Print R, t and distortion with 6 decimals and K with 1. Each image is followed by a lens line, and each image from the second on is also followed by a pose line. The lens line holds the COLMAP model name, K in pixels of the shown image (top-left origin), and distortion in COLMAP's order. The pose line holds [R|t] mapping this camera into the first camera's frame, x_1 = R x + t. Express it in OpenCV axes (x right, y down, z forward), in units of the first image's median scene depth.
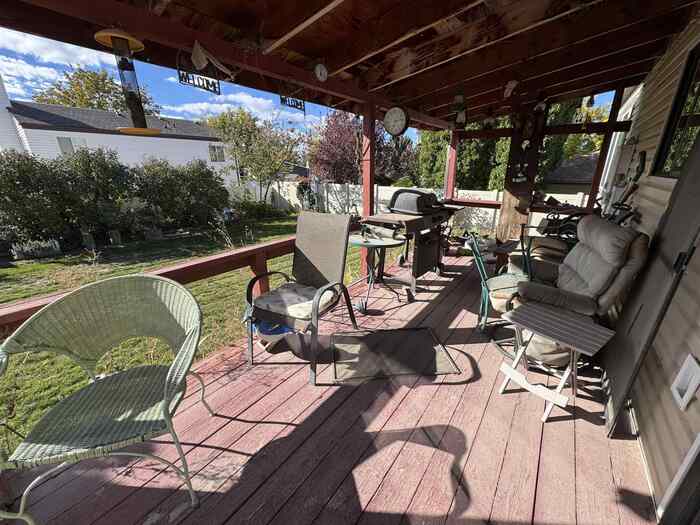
lens RADIAL K [[276.0, 0, 350.0], [0, 276.0, 262.5], [0, 0, 1]] dist [-0.004206, -0.000157]
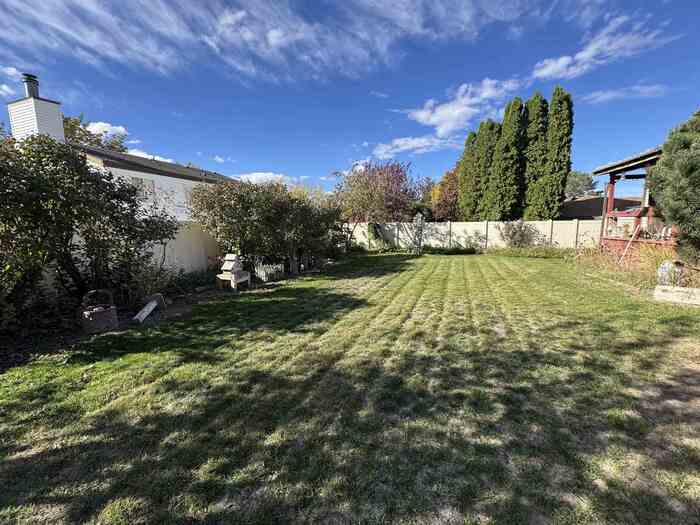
lens RADIAL K [[276.8, 0, 350.4], [0, 276.8, 263.2], [0, 0, 1]] dist [-0.001735, 0.000078]
pose [[0.951297, -0.056789, 0.303001, -0.840924], [0.113932, 0.978064, -0.174388, 0.090381], [-0.286451, 0.200416, 0.936899, -0.036235]]
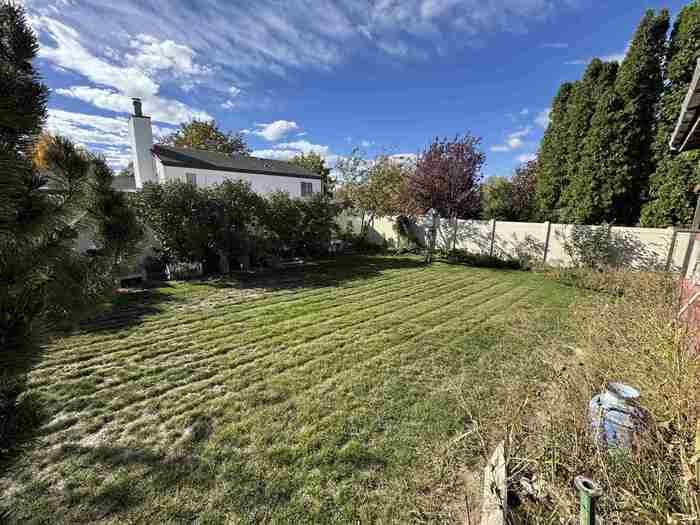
lens RADIAL K [[276.0, 0, 350.0], [0, 276.0, 262.5], [0, 0, 1]] dist [-0.004206, -0.000157]
pose [[0.986527, 0.044169, -0.157524, -0.256652], [-0.064668, 0.989730, -0.127483, 0.009917], [0.150275, 0.135952, 0.979252, 0.050323]]
